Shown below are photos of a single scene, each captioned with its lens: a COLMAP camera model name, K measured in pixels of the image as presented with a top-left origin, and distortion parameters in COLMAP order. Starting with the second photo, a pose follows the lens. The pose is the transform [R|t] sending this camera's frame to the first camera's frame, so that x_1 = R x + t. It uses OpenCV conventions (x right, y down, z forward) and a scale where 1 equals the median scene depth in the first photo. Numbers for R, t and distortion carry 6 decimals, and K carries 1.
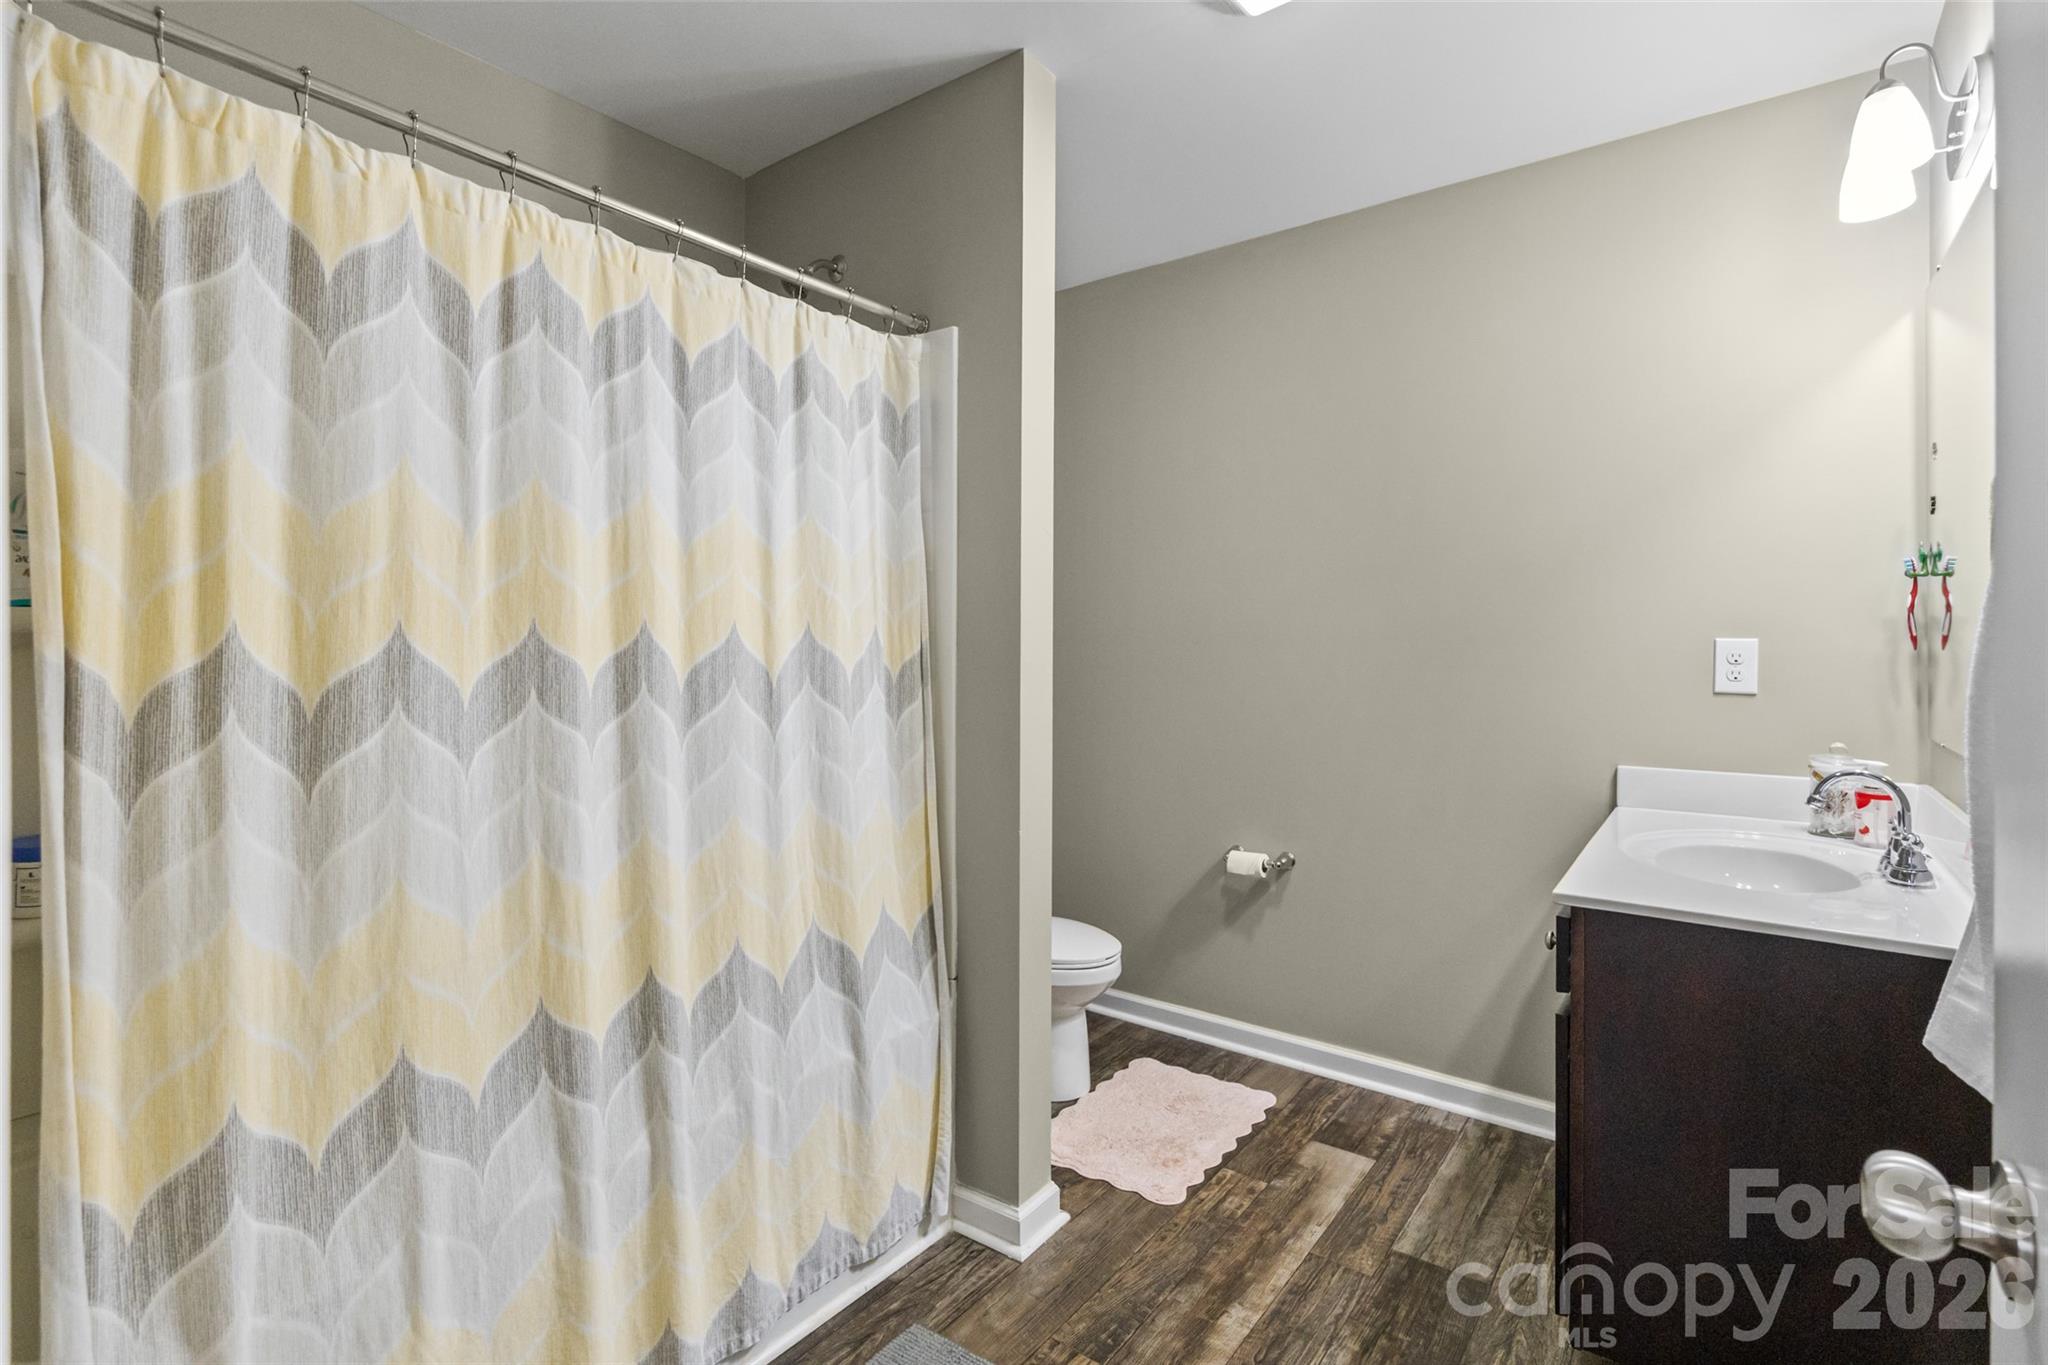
lens RADIAL K [[954.5, 0, 1043.3], [0, 954.5, 650.5], [0, 0, 1]] dist [0.017179, 0.000001]
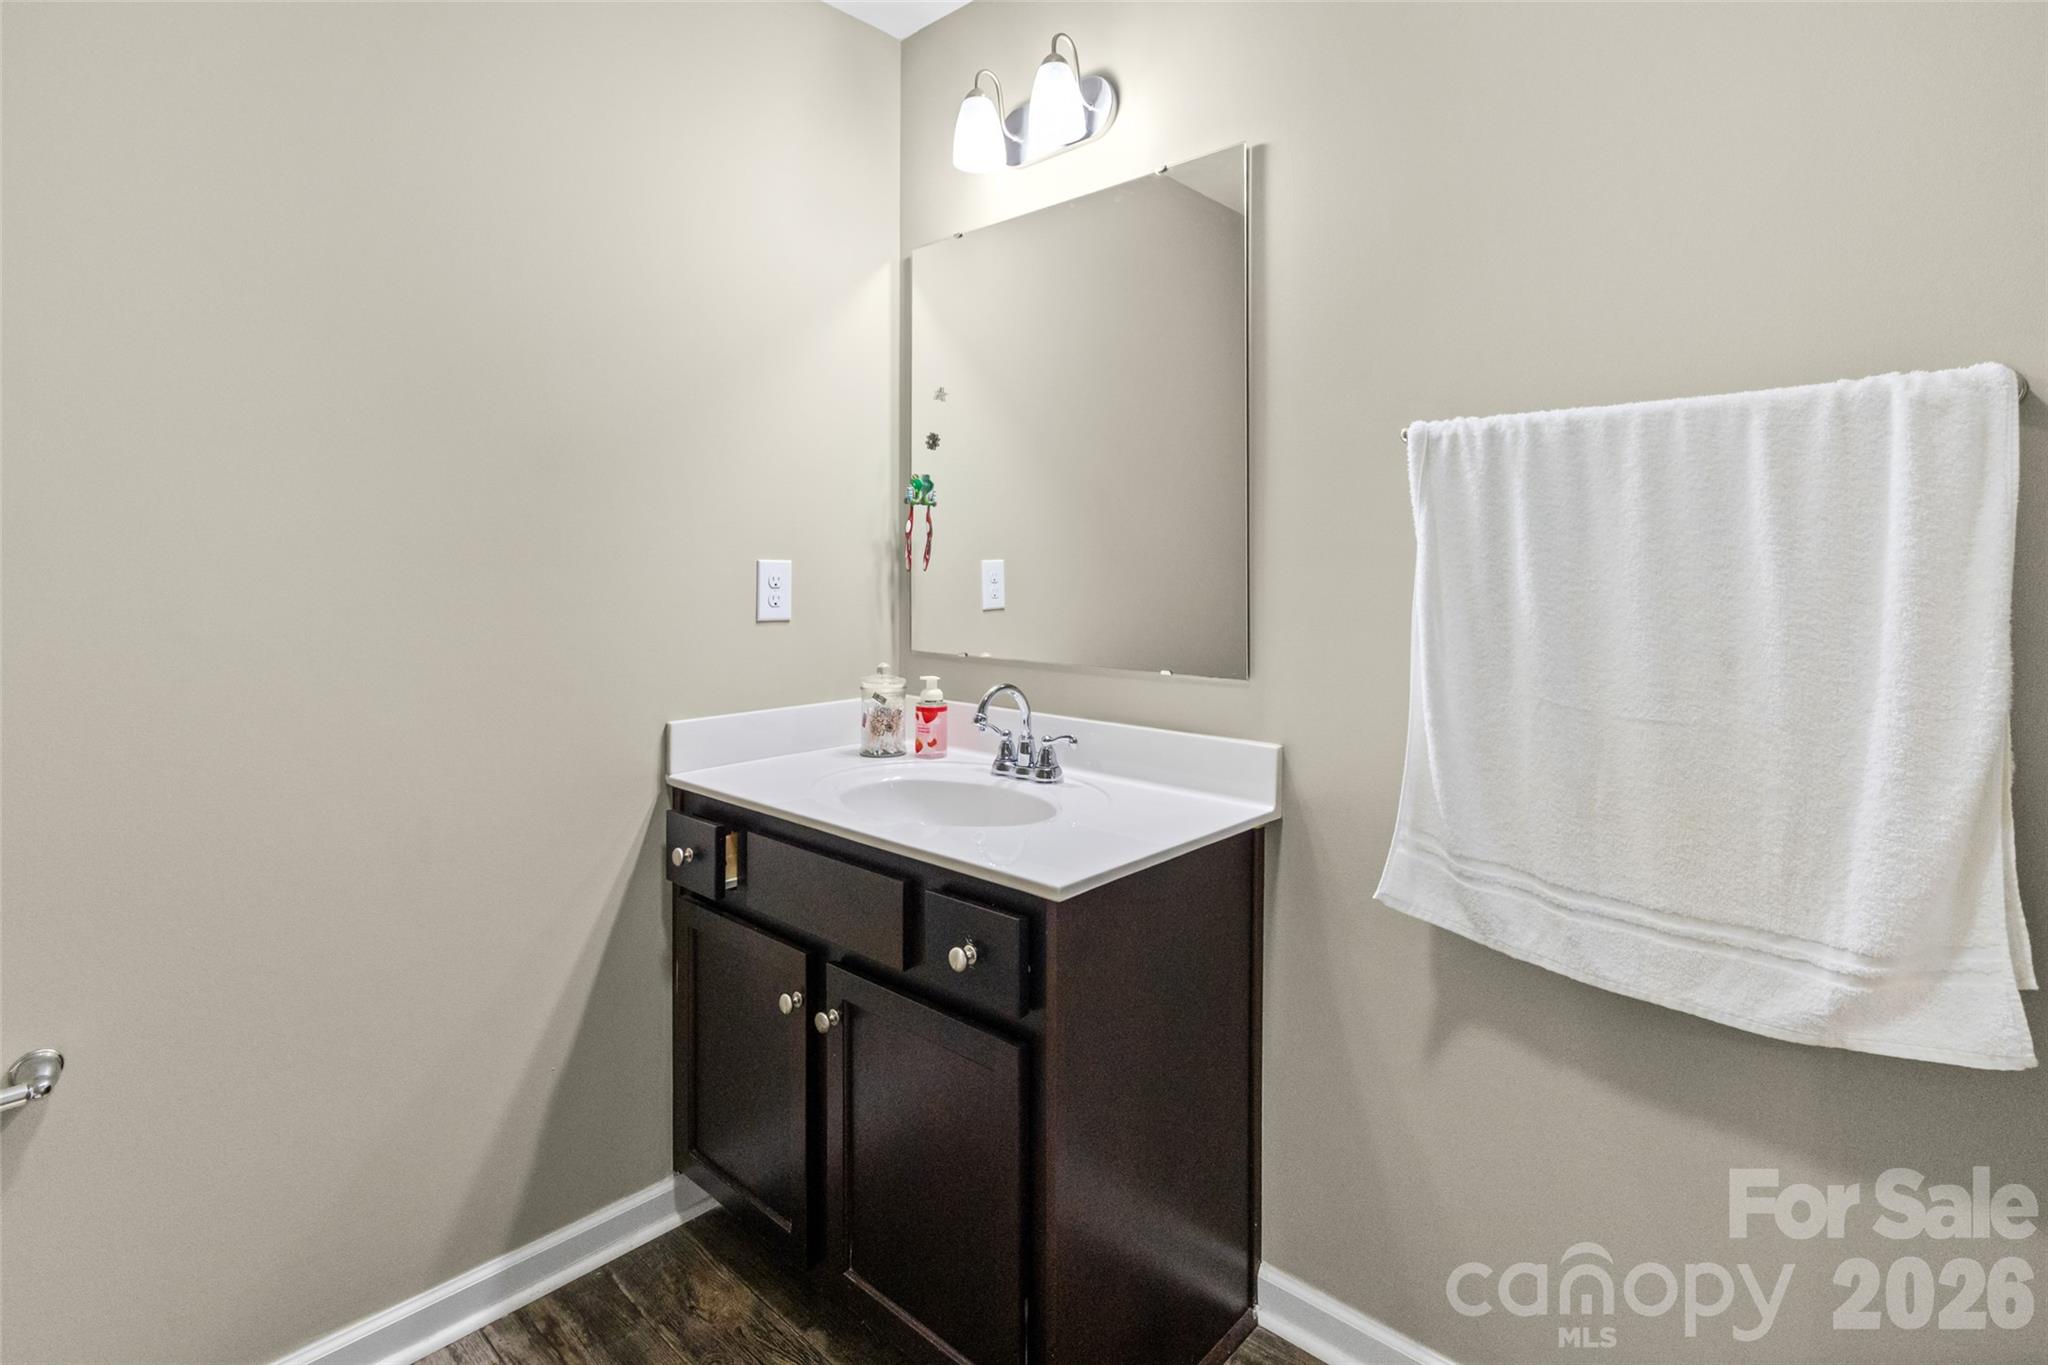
lens RADIAL K [[1006.5, 0, 1025.2], [0, 1006.5, 557.2], [0, 0, 1]] dist [0.001526, 0.000623]
pose [[0.111006, 0.010338, 0.993766, -0.211103], [0.007749, 0.999906, -0.011268, -0.002284], [-0.993790, 0.008951, 0.110916, 0.716099]]
